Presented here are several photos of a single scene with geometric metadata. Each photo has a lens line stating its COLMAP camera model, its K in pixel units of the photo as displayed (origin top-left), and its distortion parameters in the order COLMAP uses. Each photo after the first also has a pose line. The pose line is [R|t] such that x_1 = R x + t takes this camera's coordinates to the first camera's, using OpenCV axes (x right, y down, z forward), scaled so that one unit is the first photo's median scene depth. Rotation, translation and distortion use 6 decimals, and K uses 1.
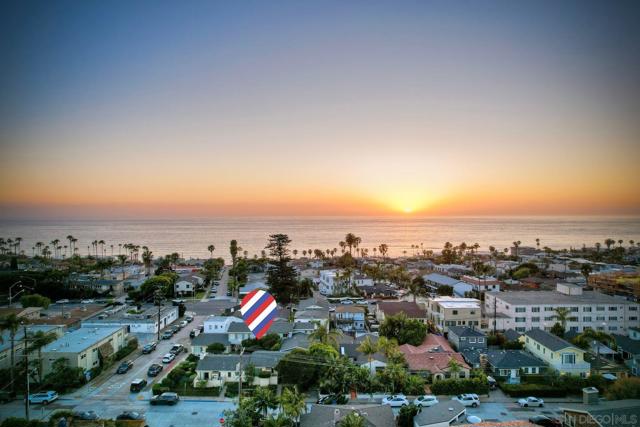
lens RADIAL K [[415.1, 0, 319.6], [0, 415.1, 217.2], [0, 0, 1]] dist [-0.080521, 0.078115]
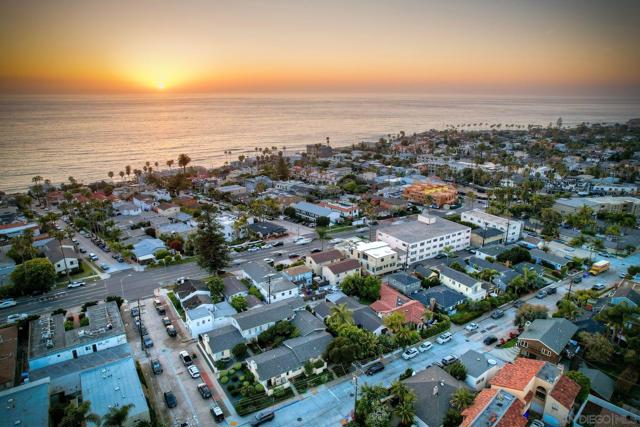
lens RADIAL K [[415.1, 0, 319.6], [0, 415.1, 217.2], [0, 0, 1]] dist [-0.080521, 0.078115]
pose [[0.841544, -0.154121, 0.517736, -0.494335], [-0.003064, 0.957058, 0.289881, -0.276699], [-0.540180, -0.245534, 0.804934, 0.087488]]
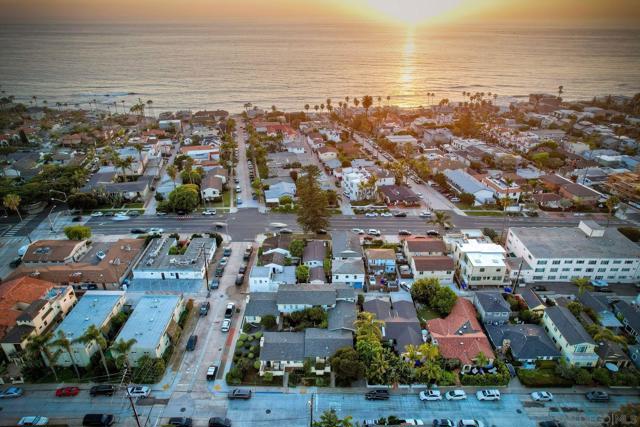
lens RADIAL K [[415.1, 0, 319.6], [0, 415.1, 217.2], [0, 0, 1]] dist [-0.080521, 0.078115]
pose [[0.999995, 0.002916, 0.000775, -0.096908], [-0.002956, 0.895919, 0.444207, -0.368555], [0.000601, -0.444207, 0.895924, 0.097867]]
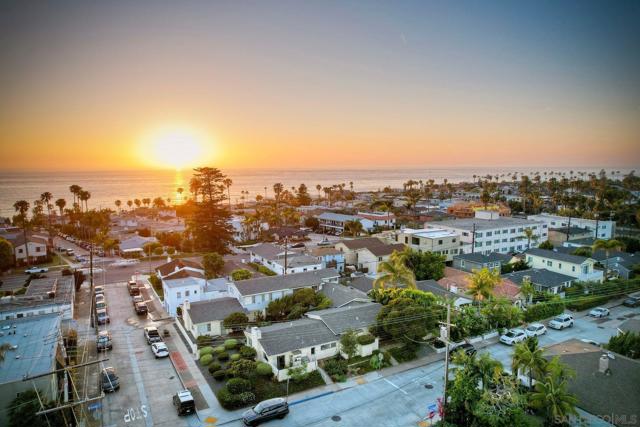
lens RADIAL K [[423.3, 0, 306.9], [0, 423.3, 213.2], [0, 0, 1]] dist [-0.079703, 0.071372]
pose [[0.880392, -0.056642, 0.470853, -0.395733], [0.006721, 0.994232, 0.107036, 0.059542], [-0.474200, -0.091069, 0.875695, 0.302252]]
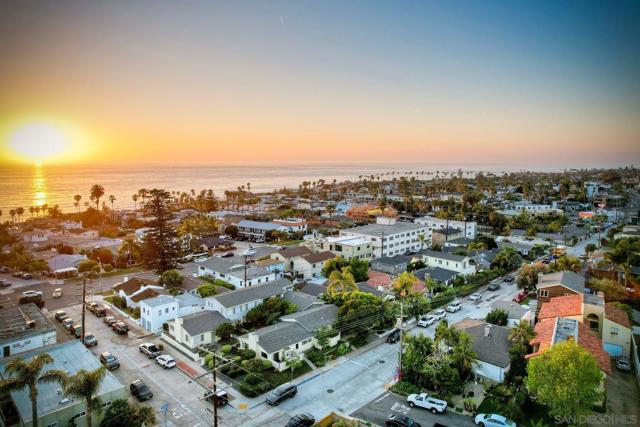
lens RADIAL K [[423.9, 0, 319.4], [0, 423.9, 183.4], [0, 0, 1]] dist [-0.062239, 0.048651]
pose [[0.700817, -0.035802, 0.712442, -0.605778], [-0.000024, 0.998739, 0.050212, -0.015734], [-0.713341, -0.035207, 0.699932, 0.239086]]
